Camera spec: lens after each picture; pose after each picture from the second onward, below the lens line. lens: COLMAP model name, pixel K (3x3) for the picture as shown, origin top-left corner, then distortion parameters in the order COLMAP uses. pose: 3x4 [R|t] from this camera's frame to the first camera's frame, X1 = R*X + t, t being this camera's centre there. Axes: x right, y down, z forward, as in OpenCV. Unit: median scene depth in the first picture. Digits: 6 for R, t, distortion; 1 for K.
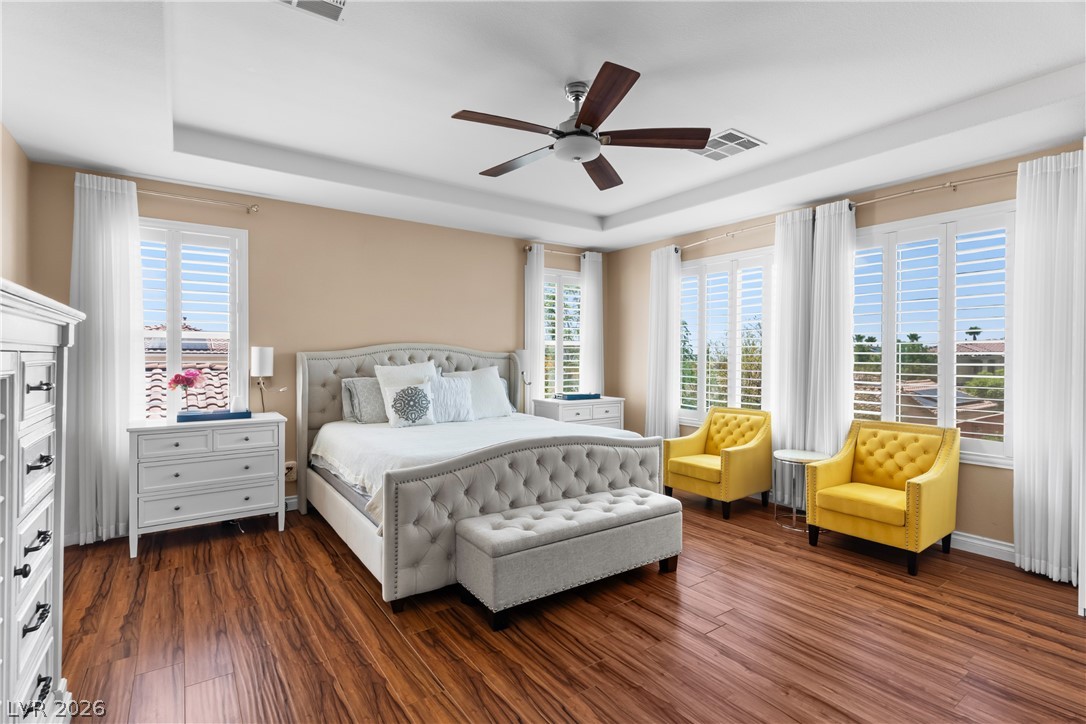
lens RADIAL K [[516.7, 0, 544.1], [0, 516.7, 359.5], [0, 0, 1]] dist [0.002170, 0.001037]
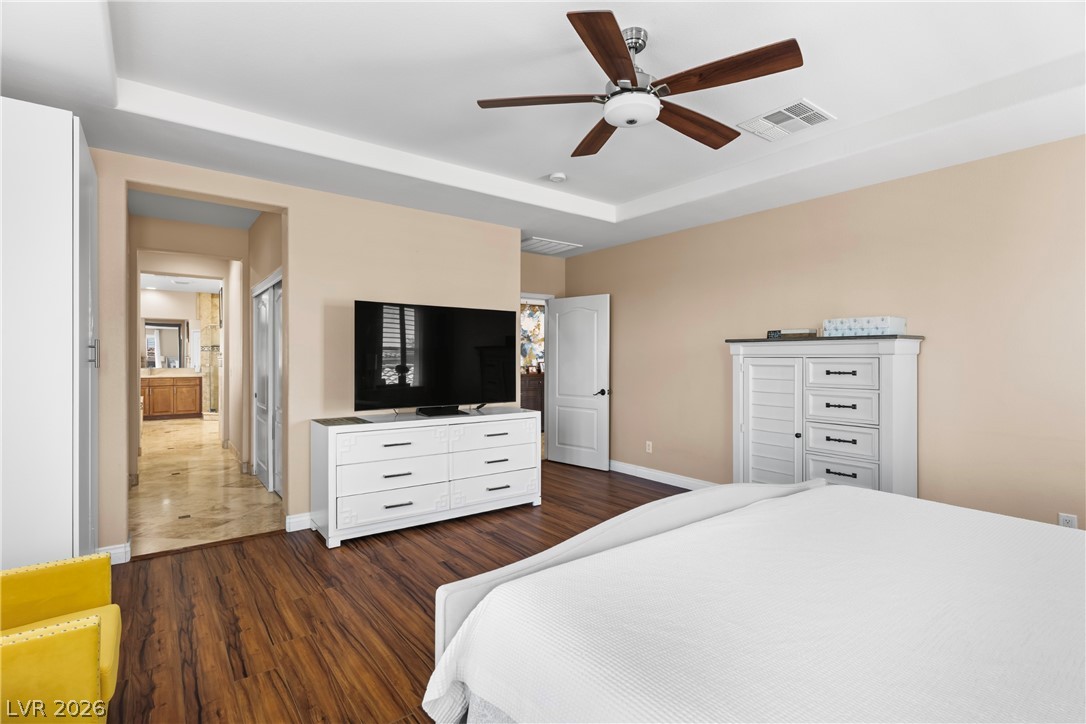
lens RADIAL K [[516.7, 0, 544.1], [0, 516.7, 359.5], [0, 0, 1]] dist [0.002170, 0.001037]
pose [[-0.999524, -0.006234, -0.030213, 0.256803], [-0.006488, 0.999944, 0.008312, -0.011386], [0.030159, 0.008504, -0.999509, 2.070152]]
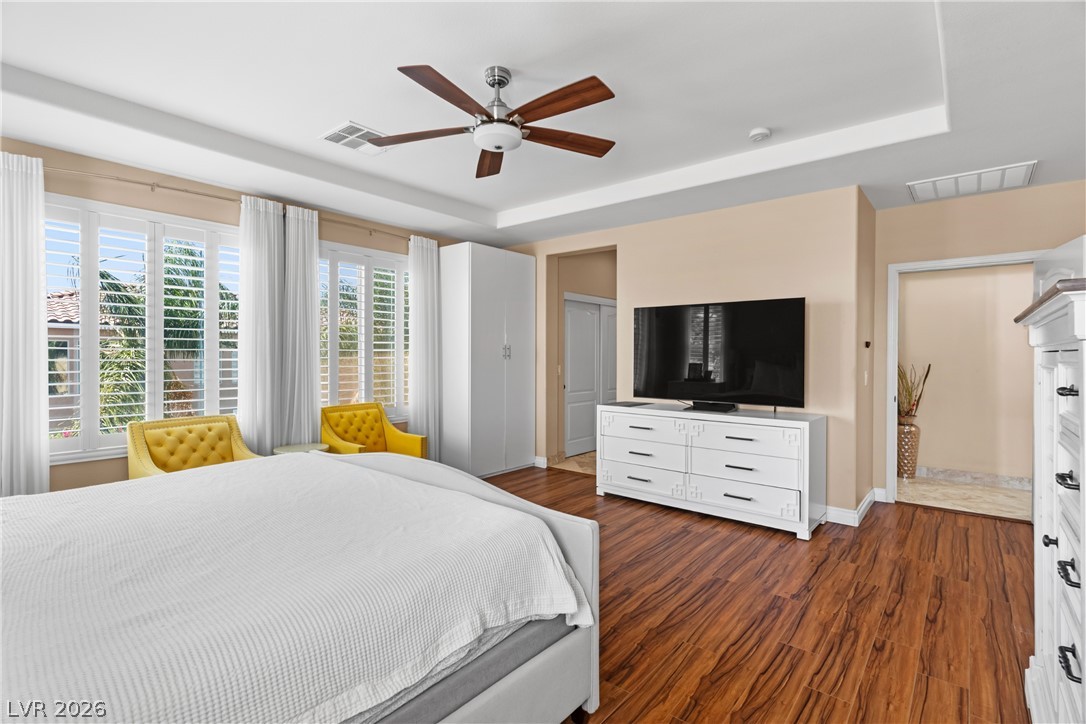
lens RADIAL K [[504.9, 0, 547.1], [0, 504.9, 363.6], [0, 0, 1]] dist [-0.000401, 0.000115]
pose [[-0.259936, -0.023802, 0.965333, -0.978532], [0.000386, 0.999694, 0.024754, -0.012680], [-0.965626, 0.006807, -0.259847, 1.298924]]
